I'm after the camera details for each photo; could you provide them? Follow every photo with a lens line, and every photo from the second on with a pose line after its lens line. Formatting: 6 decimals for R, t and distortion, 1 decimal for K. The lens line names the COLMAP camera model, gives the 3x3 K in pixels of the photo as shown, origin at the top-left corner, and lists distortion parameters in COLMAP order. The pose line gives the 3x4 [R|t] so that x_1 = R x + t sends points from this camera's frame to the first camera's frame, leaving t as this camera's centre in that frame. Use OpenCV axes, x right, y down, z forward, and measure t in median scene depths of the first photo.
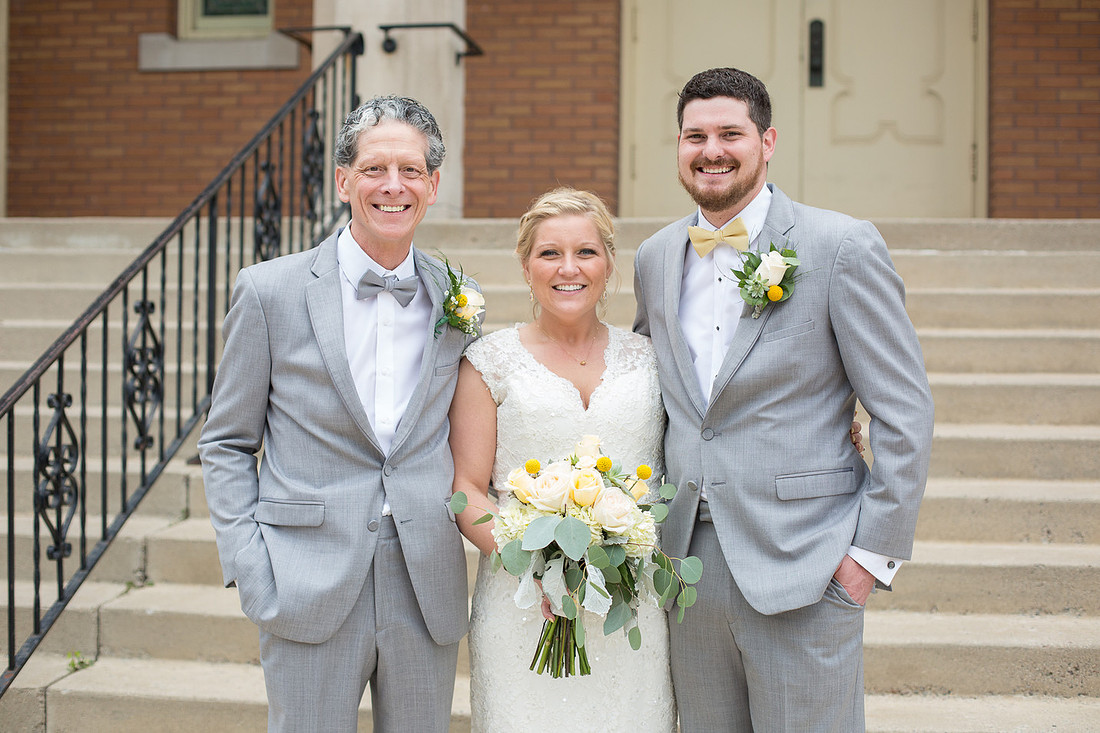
lens RADIAL K [[1668.8, 0, 586.0], [0, 1668.8, 365.0], [0, 0, 1]] dist [-0.103227, 0.000000]
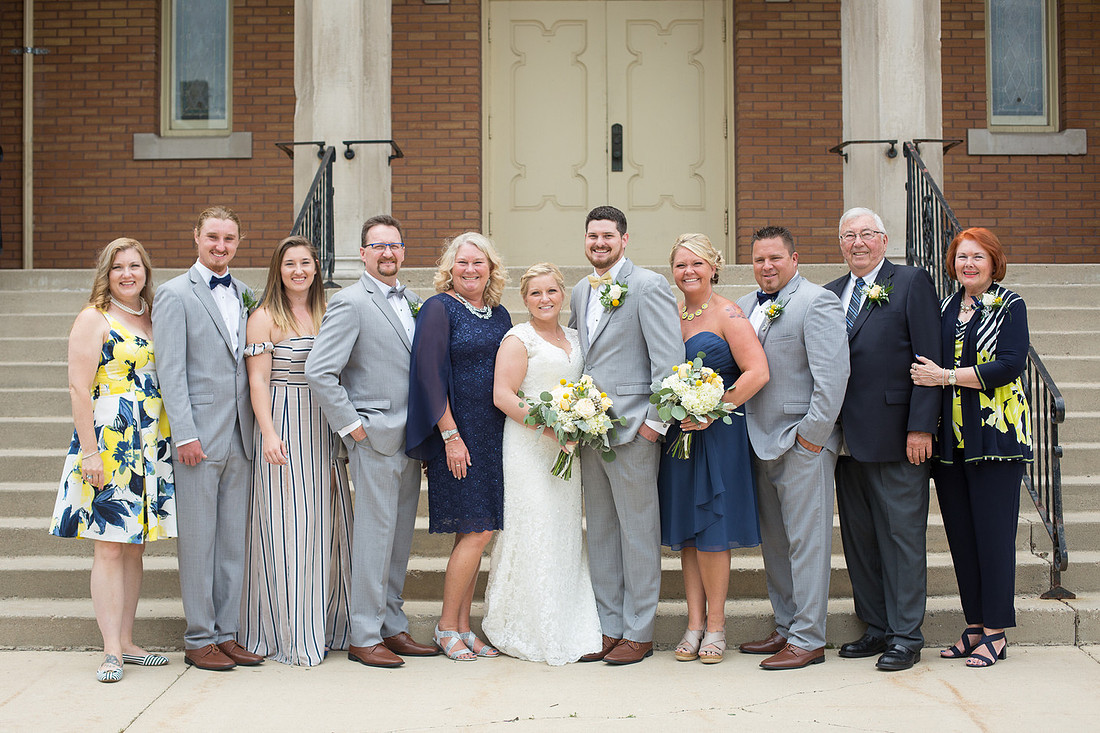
lens RADIAL K [[1668.8, 0, 549.0], [0, 1668.8, 368.5], [0, 0, 1]] dist [-0.103227, 0.000000]
pose [[0.992890, -0.015946, 0.117959, -0.092394], [0.017764, 0.999739, -0.014382, 0.023014], [-0.117699, 0.016376, 0.992914, -0.419479]]
